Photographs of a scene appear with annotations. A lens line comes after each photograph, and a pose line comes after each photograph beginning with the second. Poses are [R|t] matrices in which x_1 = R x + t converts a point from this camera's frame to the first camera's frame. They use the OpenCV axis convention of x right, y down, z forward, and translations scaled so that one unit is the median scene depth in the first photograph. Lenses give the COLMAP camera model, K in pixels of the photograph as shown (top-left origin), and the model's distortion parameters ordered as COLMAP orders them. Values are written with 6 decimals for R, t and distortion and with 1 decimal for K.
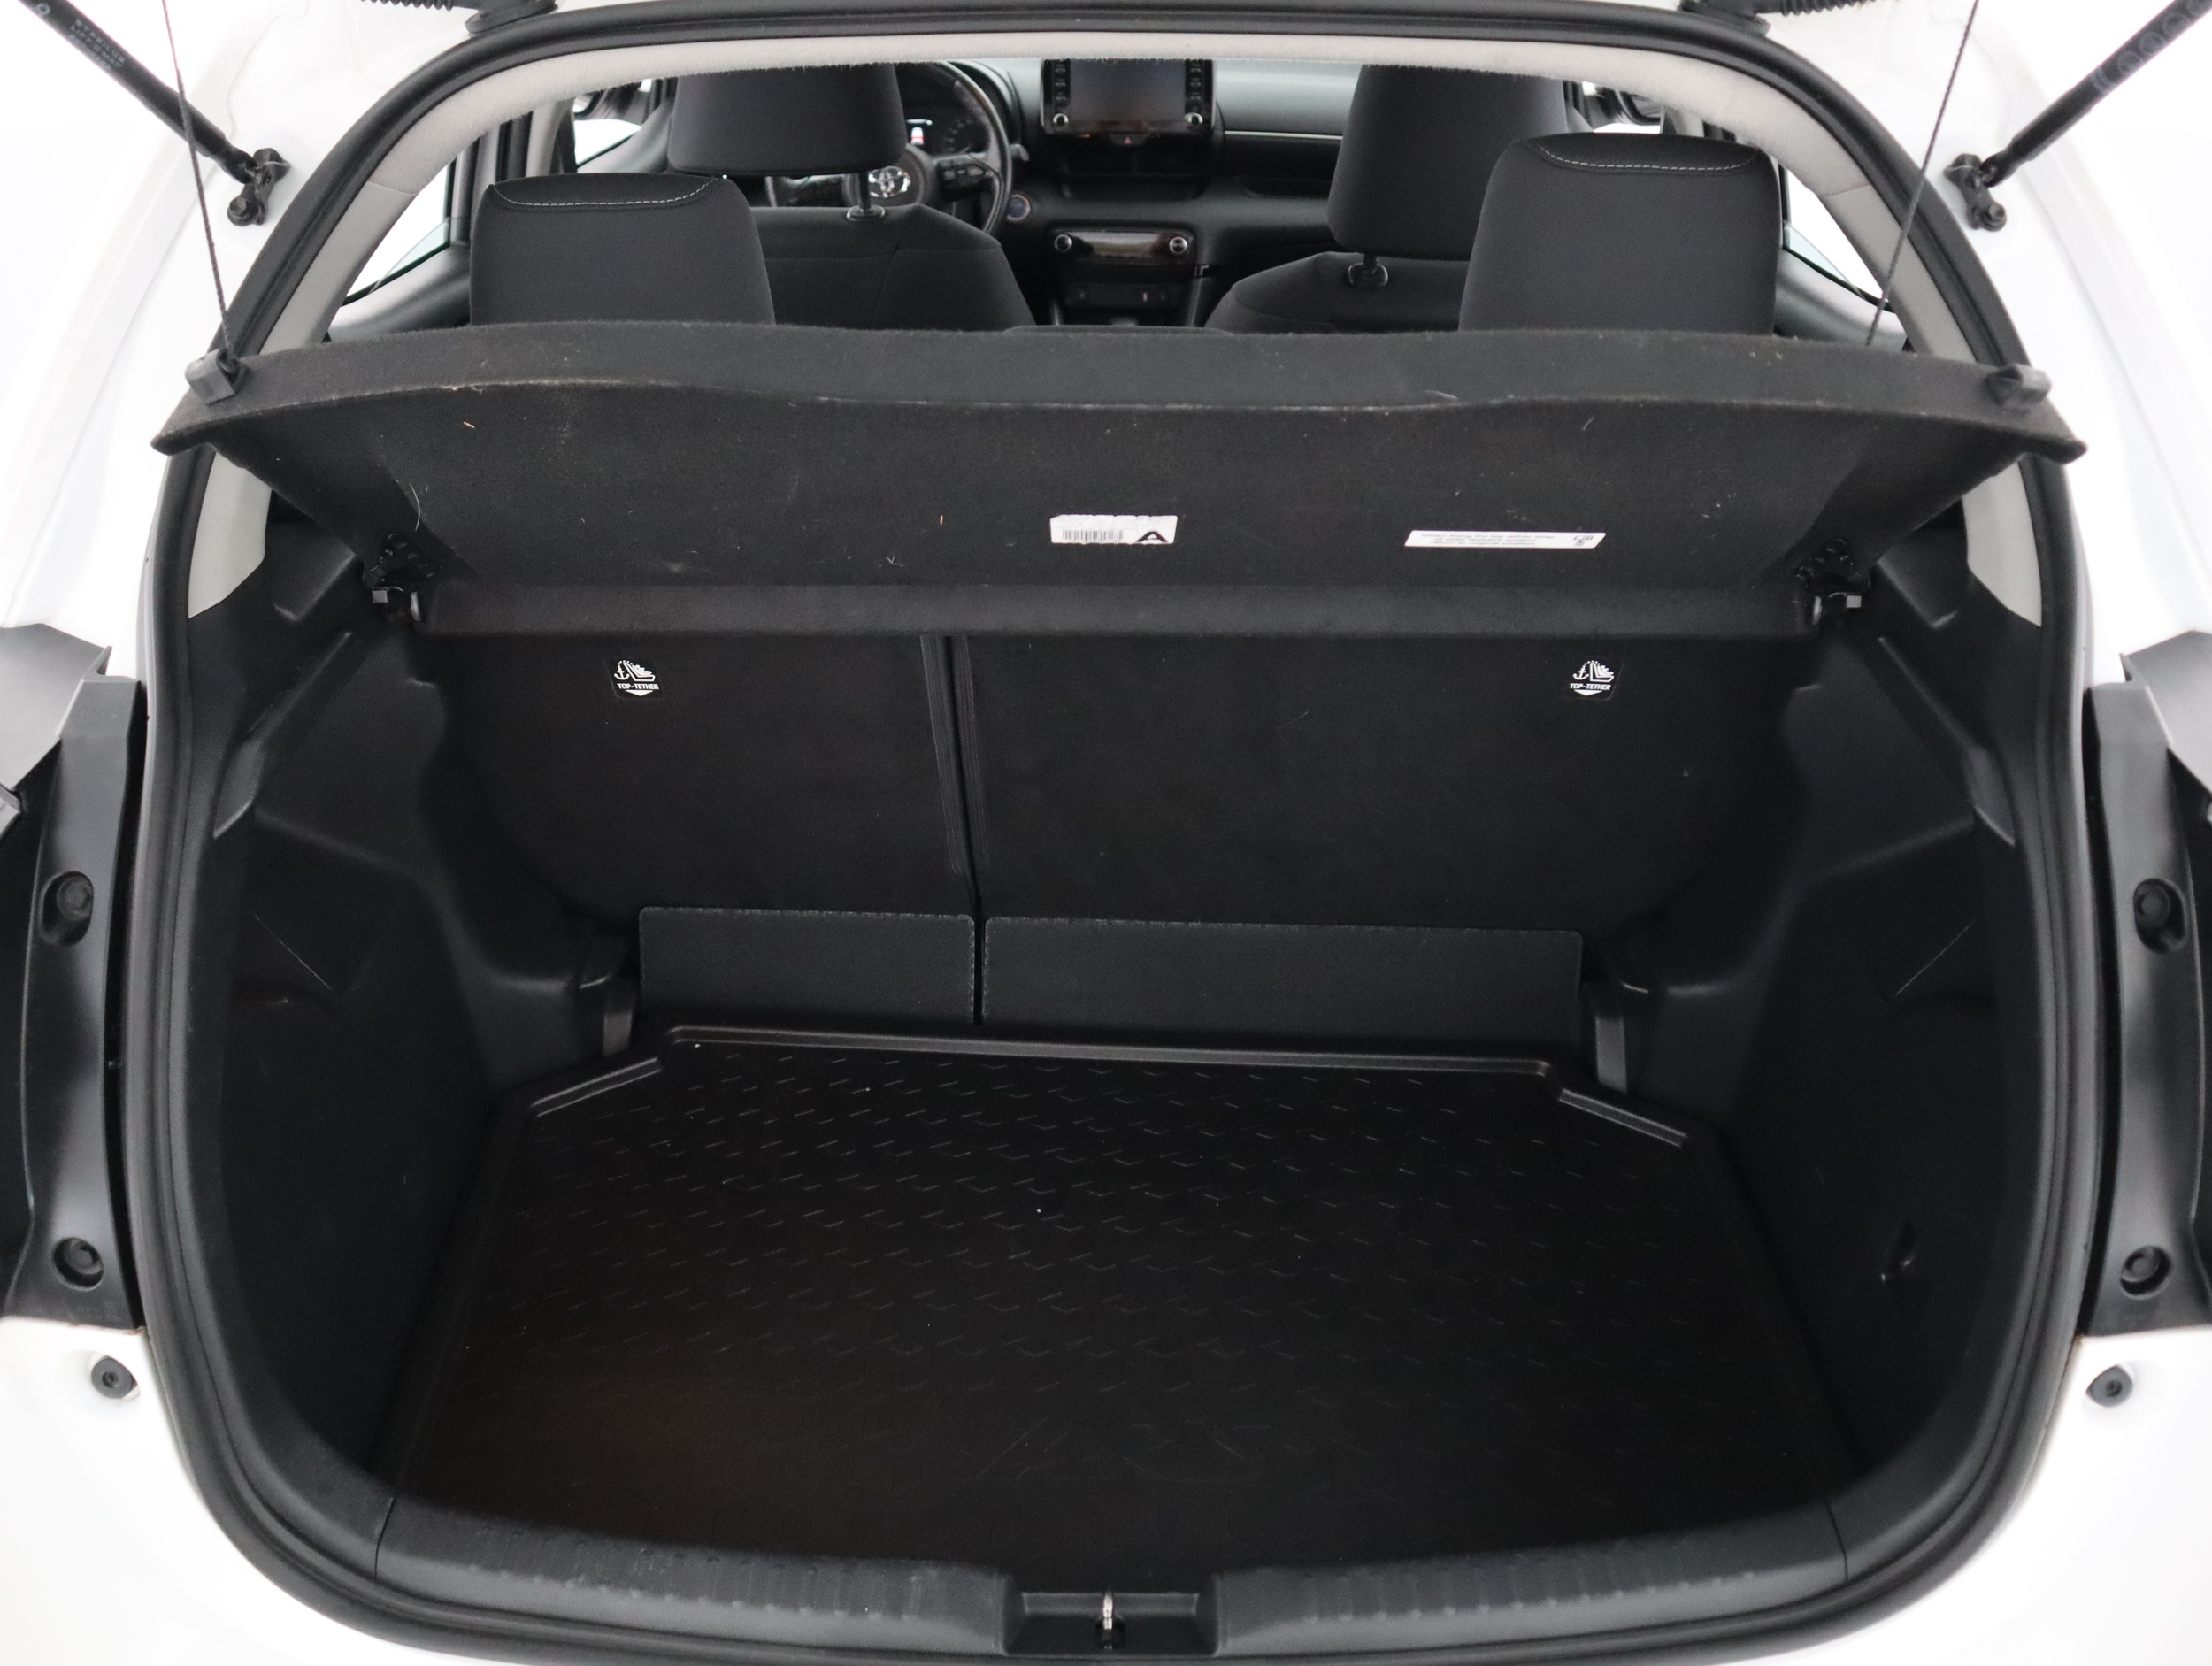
lens RADIAL K [[1716.1, 0, 1110.0], [0, 1716.1, 839.0], [0, 0, 1]] dist [-0.100123, 0.011593]
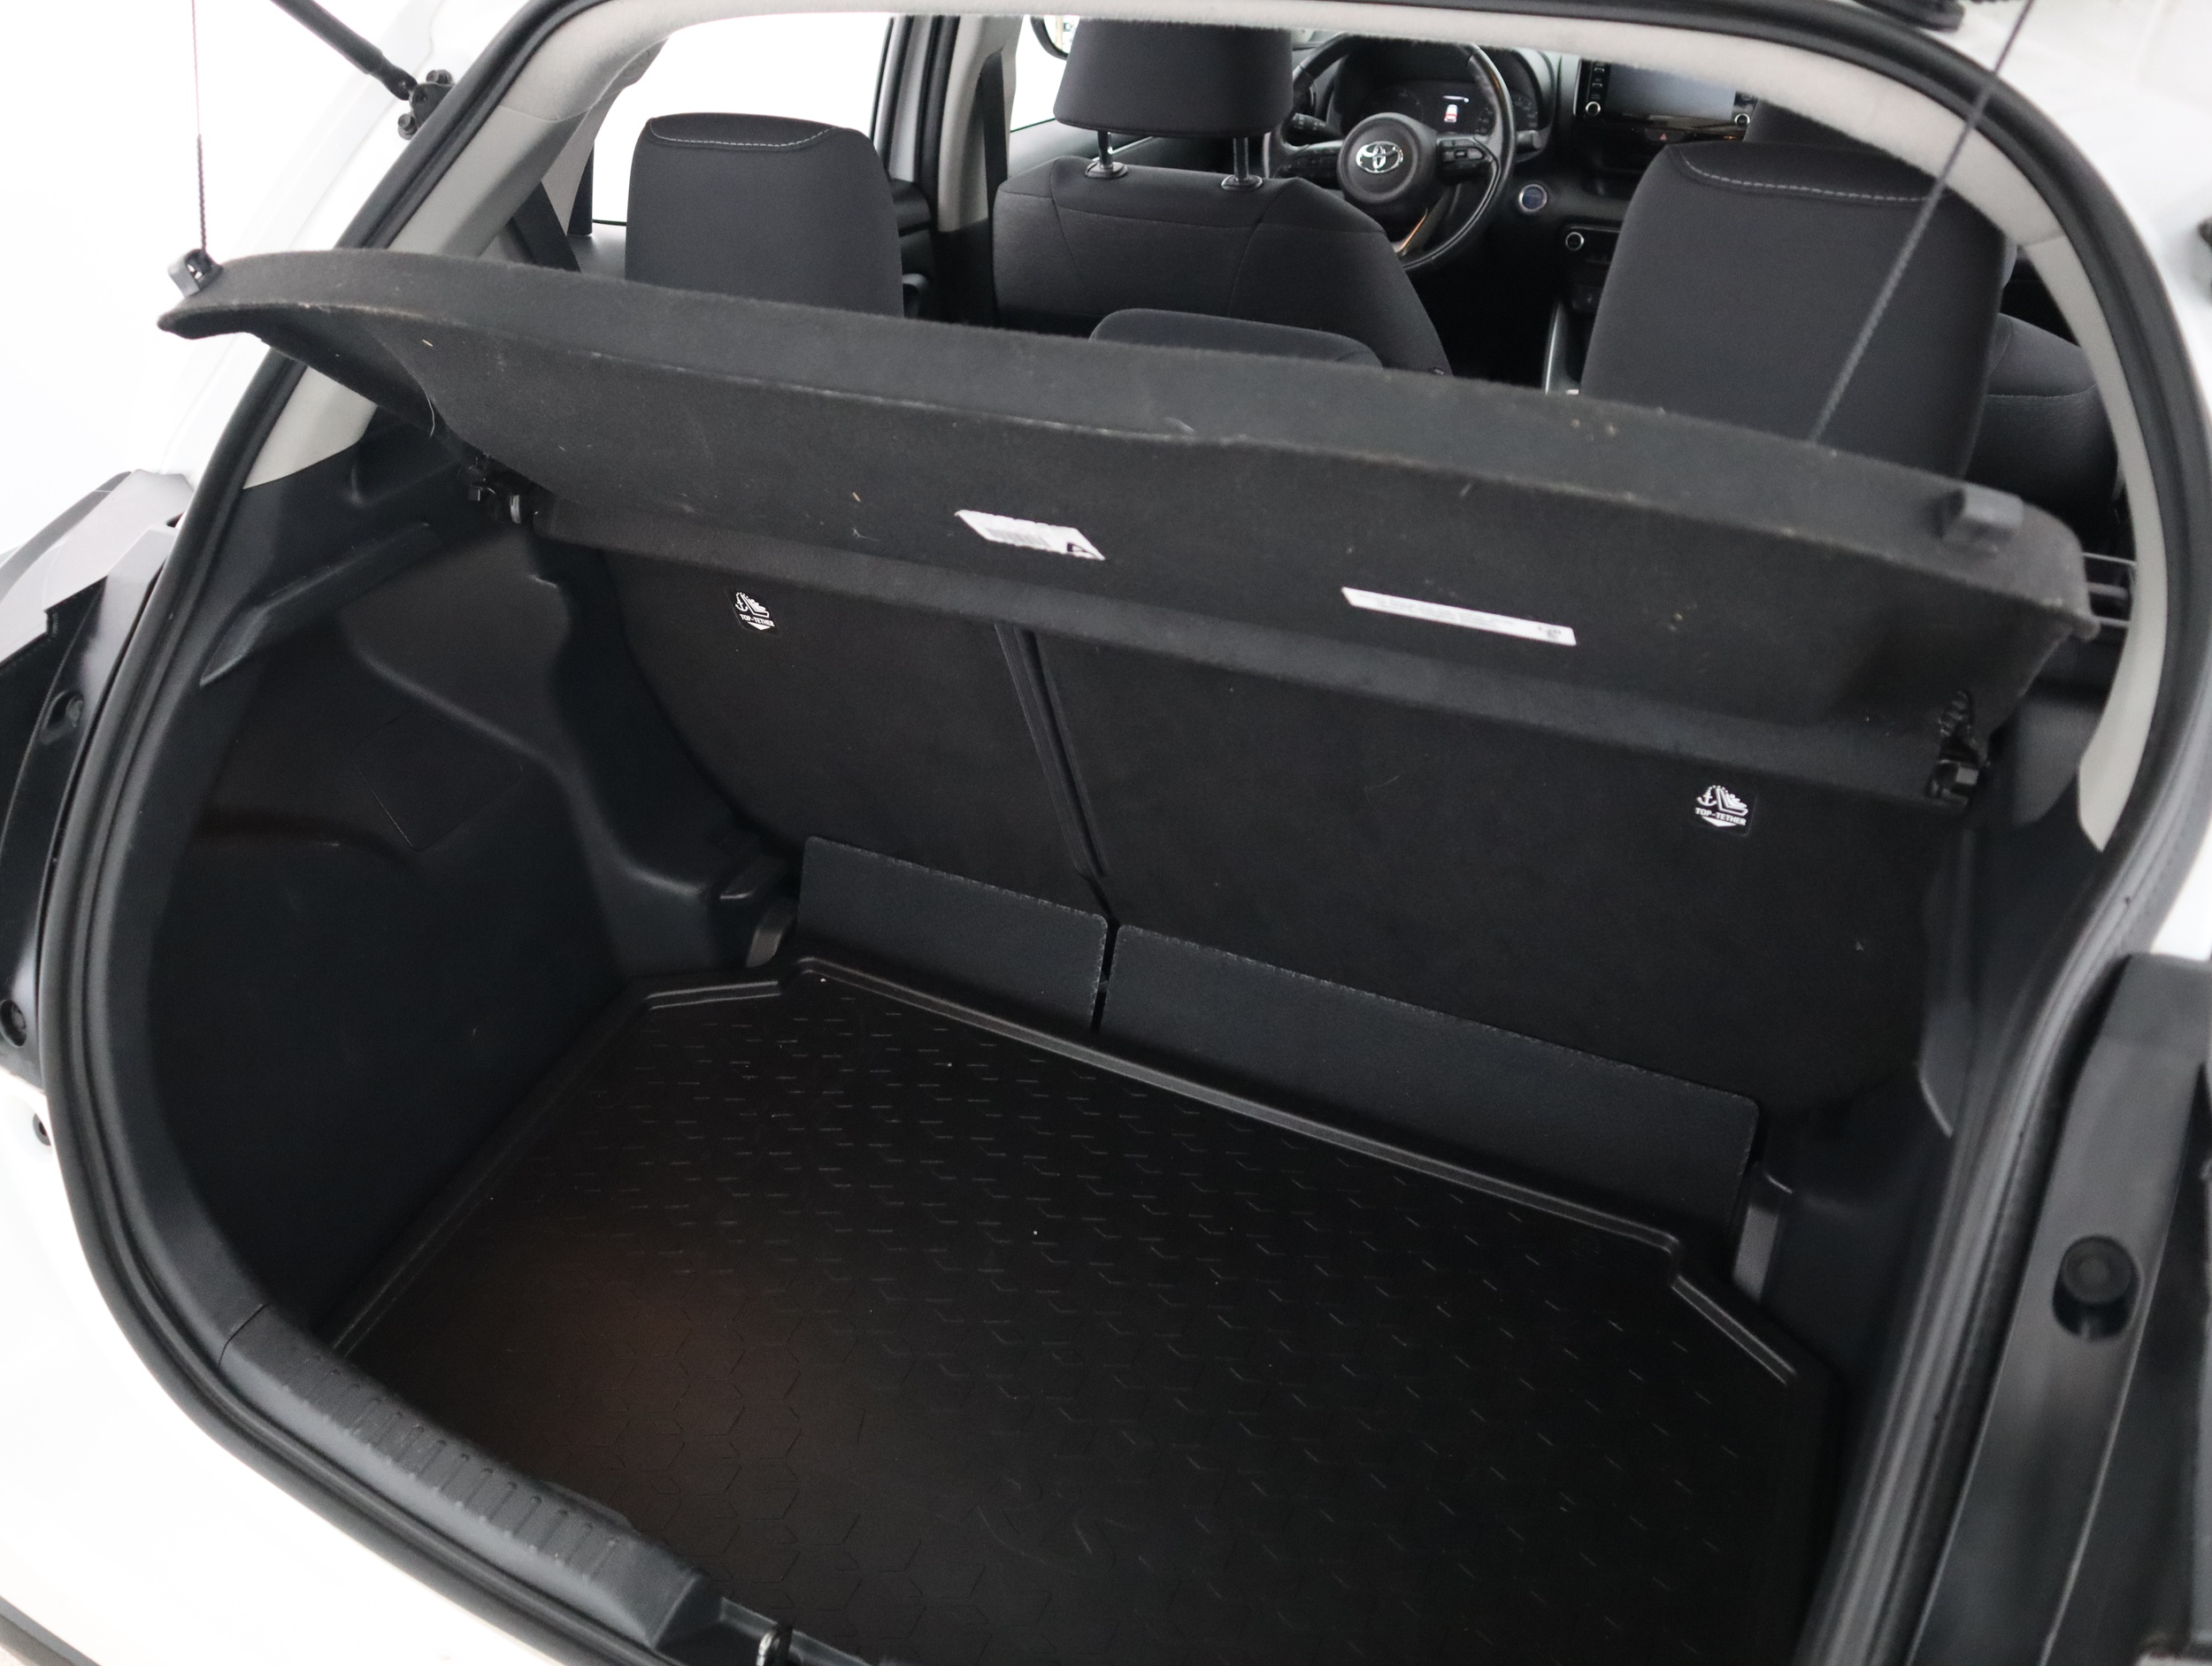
lens RADIAL K [[1716.1, 0, 1104.8], [0, 1716.1, 840.1], [0, 0, 1]] dist [-0.100123, 0.011593]
pose [[0.910640, 0.214160, -0.353371, 0.277146], [-0.208728, 0.976487, 0.053904, -0.055037], [0.356606, 0.024672, 0.933929, 0.113714]]
